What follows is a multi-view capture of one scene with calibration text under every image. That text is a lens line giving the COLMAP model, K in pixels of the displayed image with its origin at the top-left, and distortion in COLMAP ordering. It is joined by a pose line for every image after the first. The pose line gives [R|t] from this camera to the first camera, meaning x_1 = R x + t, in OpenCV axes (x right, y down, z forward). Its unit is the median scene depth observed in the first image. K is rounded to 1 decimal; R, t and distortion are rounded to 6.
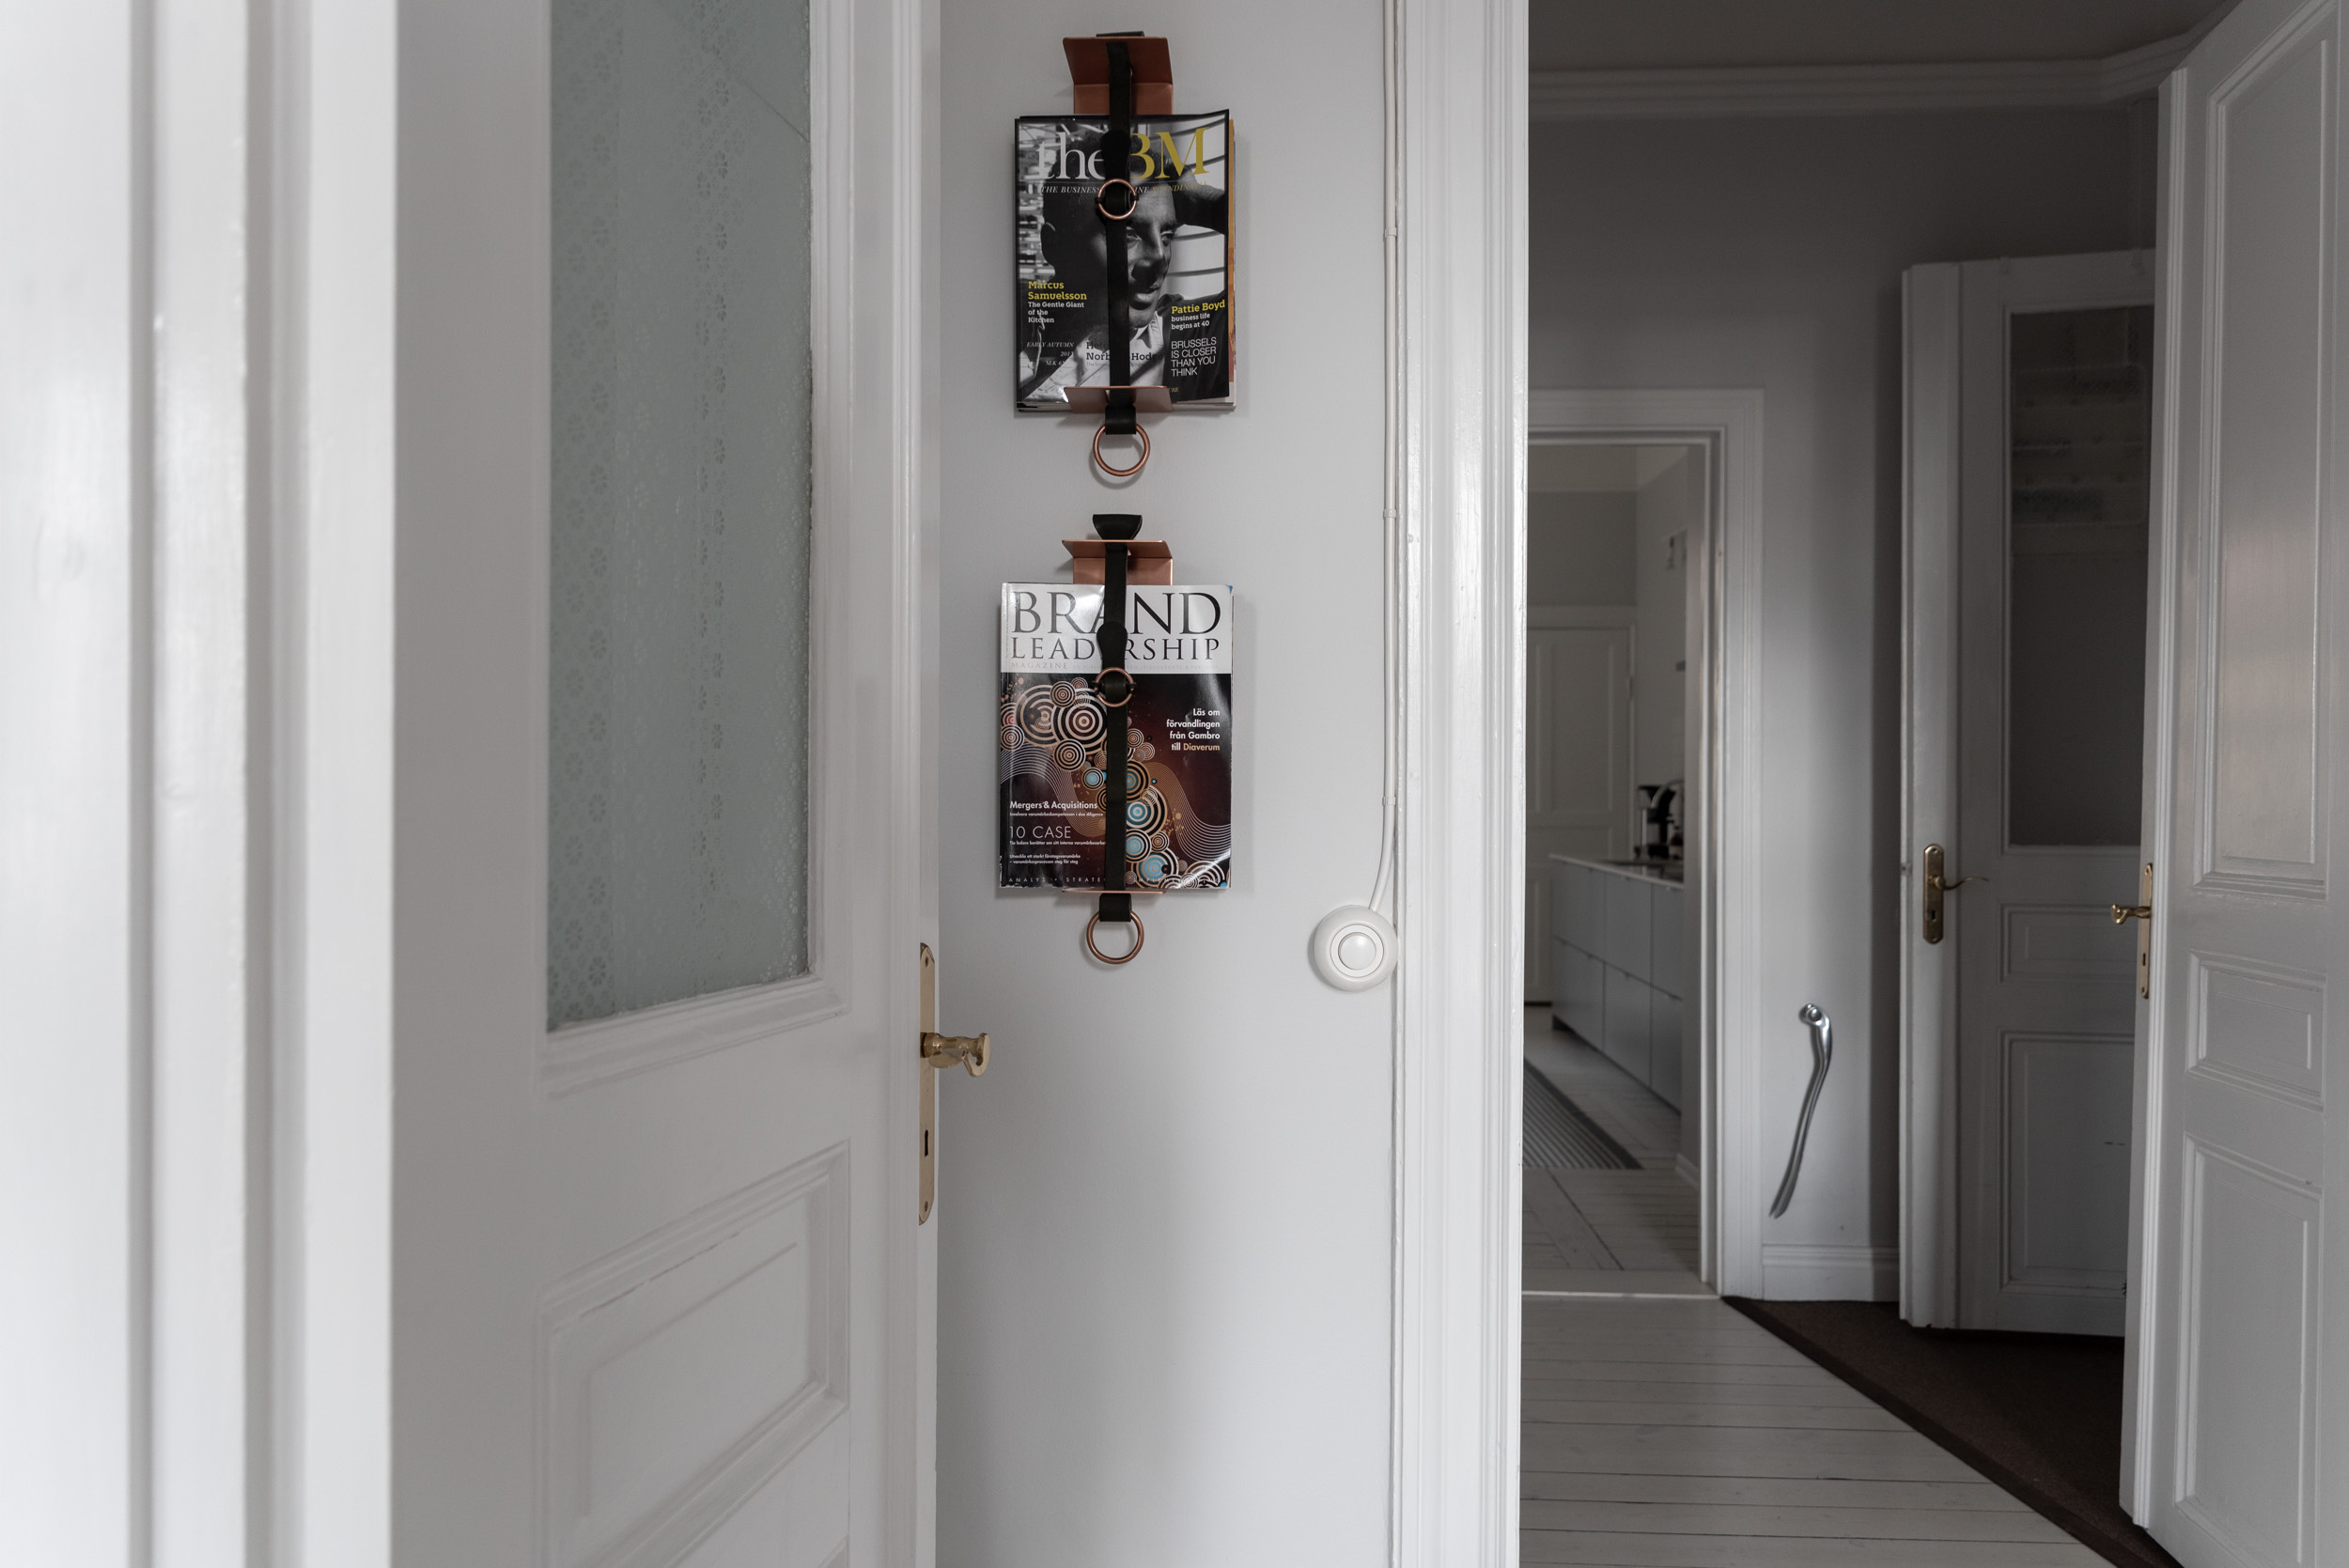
lens RADIAL K [[1496.7, 0, 1184.7], [0, 1496.7, 792.3], [0, 0, 1]] dist [-0.003402, -0.000219]
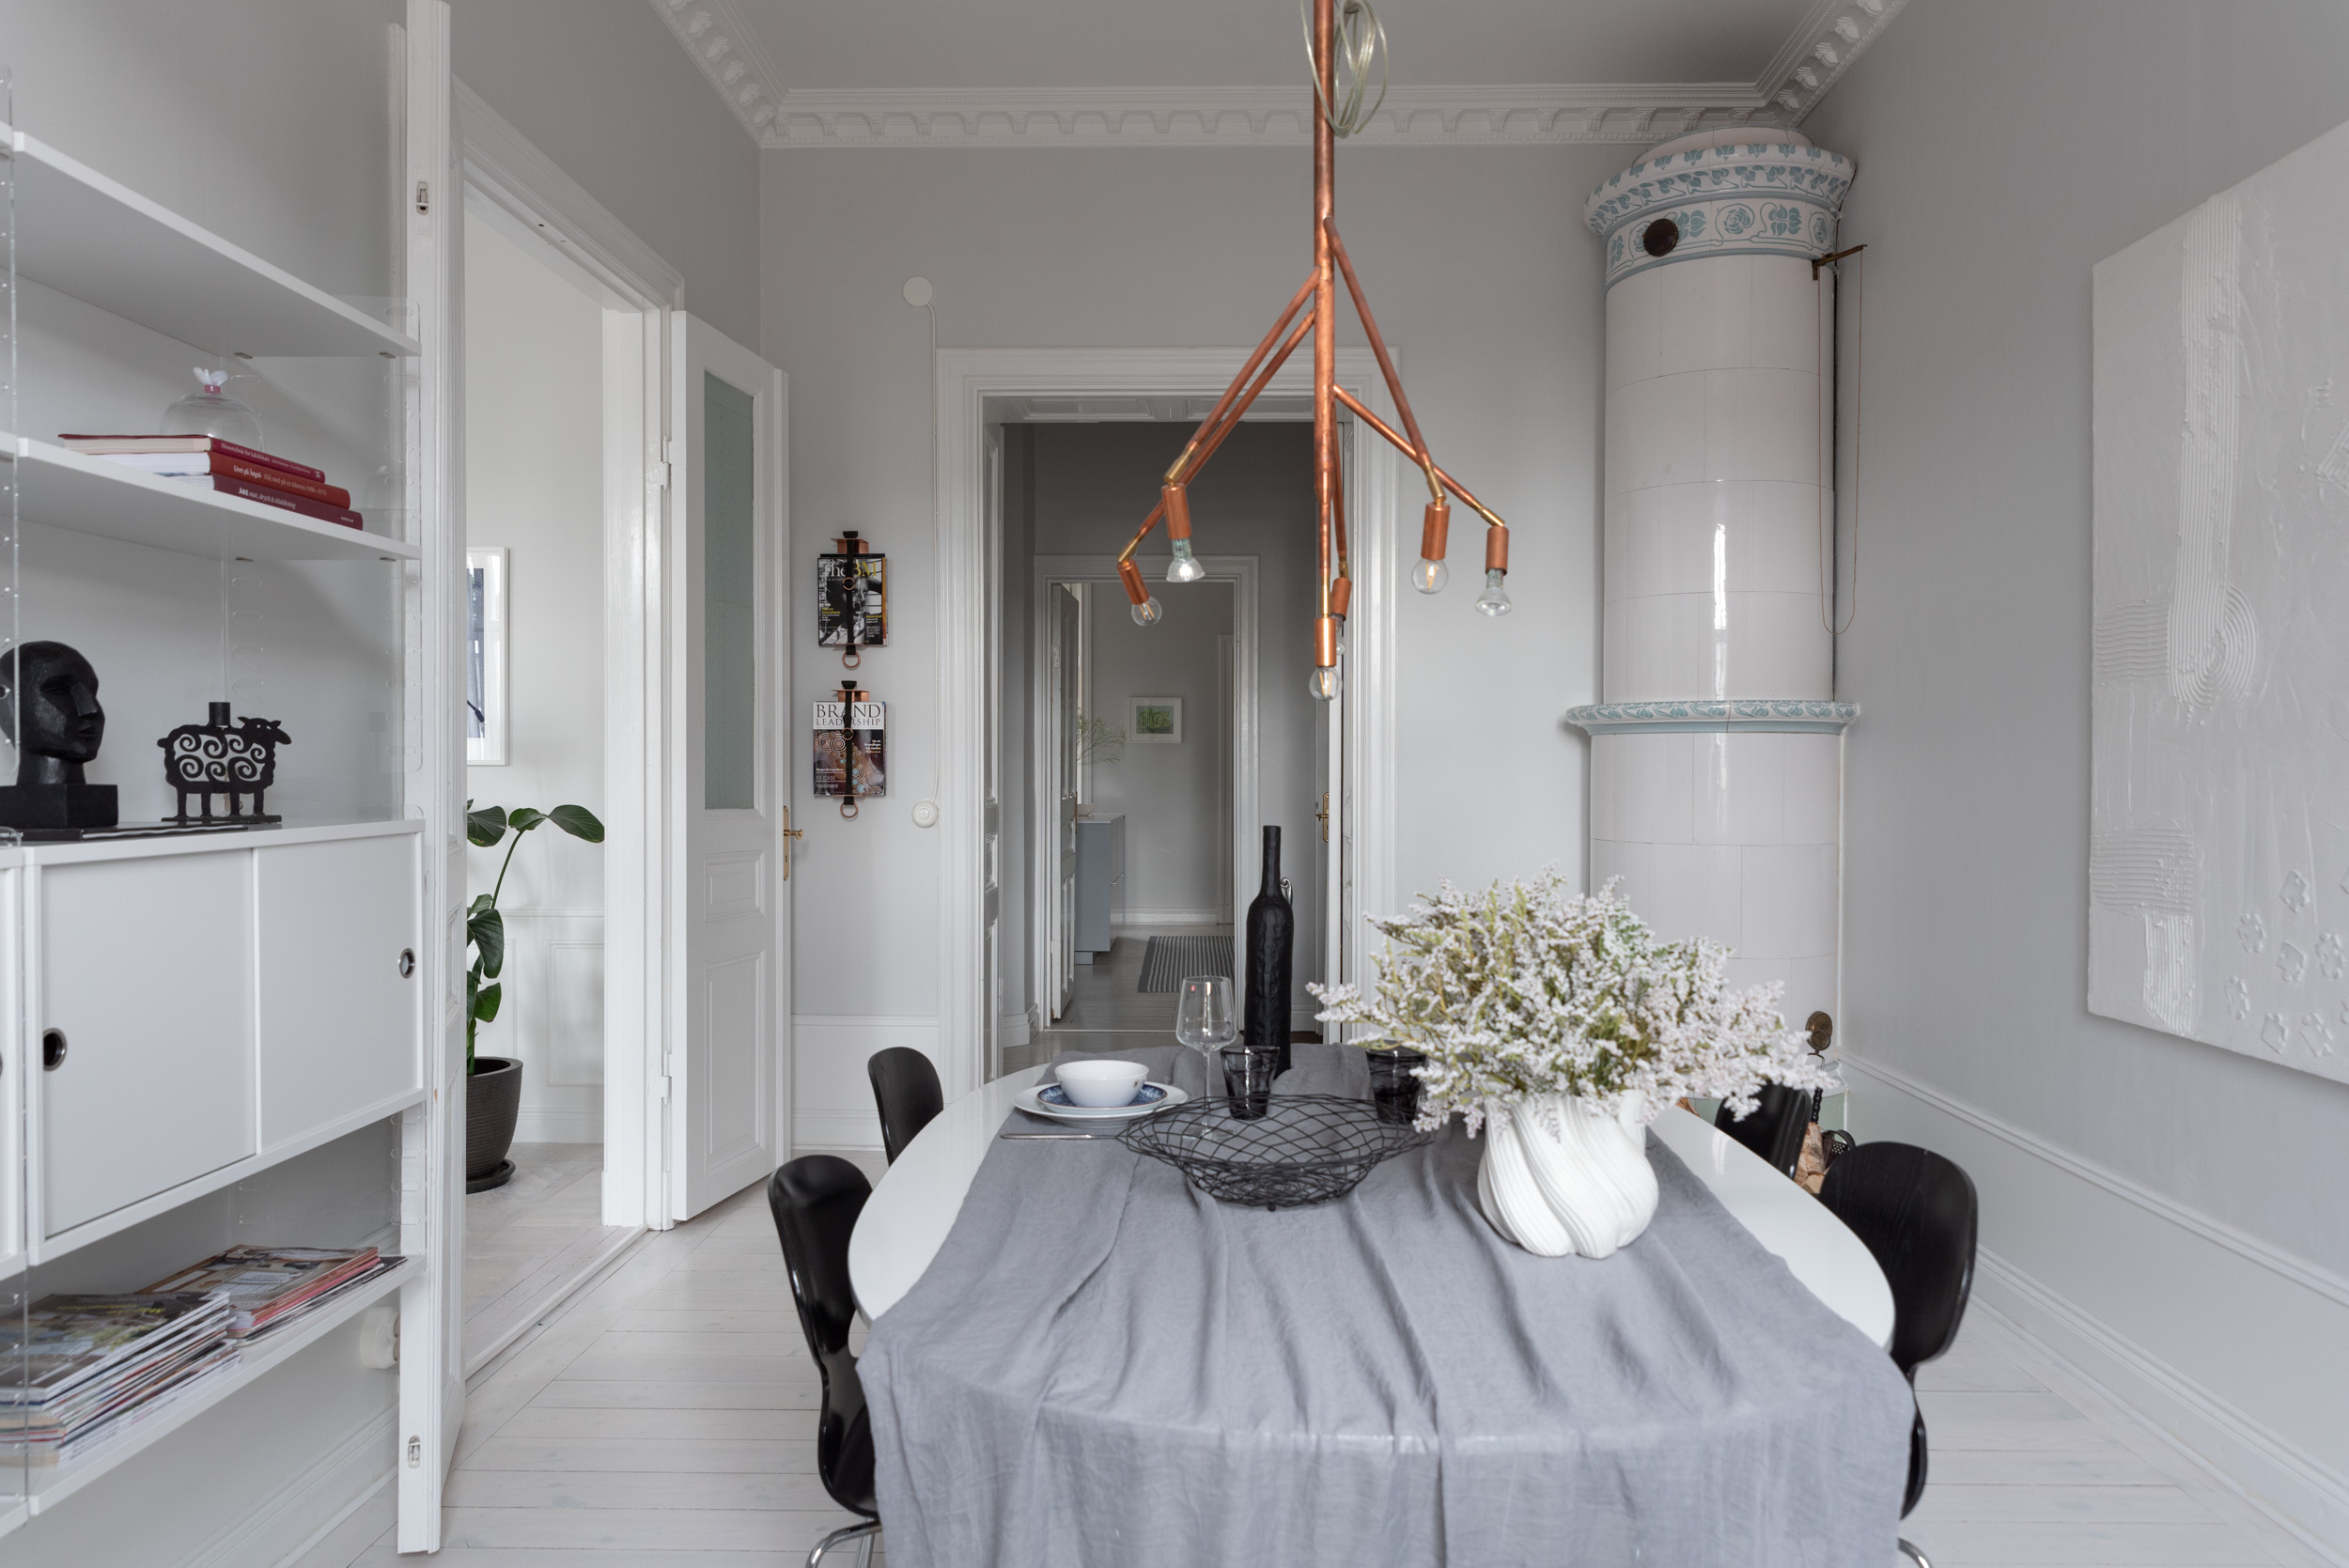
lens RADIAL K [[1496.7, 0, 1166.1], [0, 1496.7, 773.9], [0, 0, 1]] dist [-0.003402, -0.000219]
pose [[0.999858, -0.002650, 0.016618, 0.586719], [0.002666, 0.999996, -0.000944, 0.022743], [-0.016616, 0.000988, 0.999861, -2.256738]]
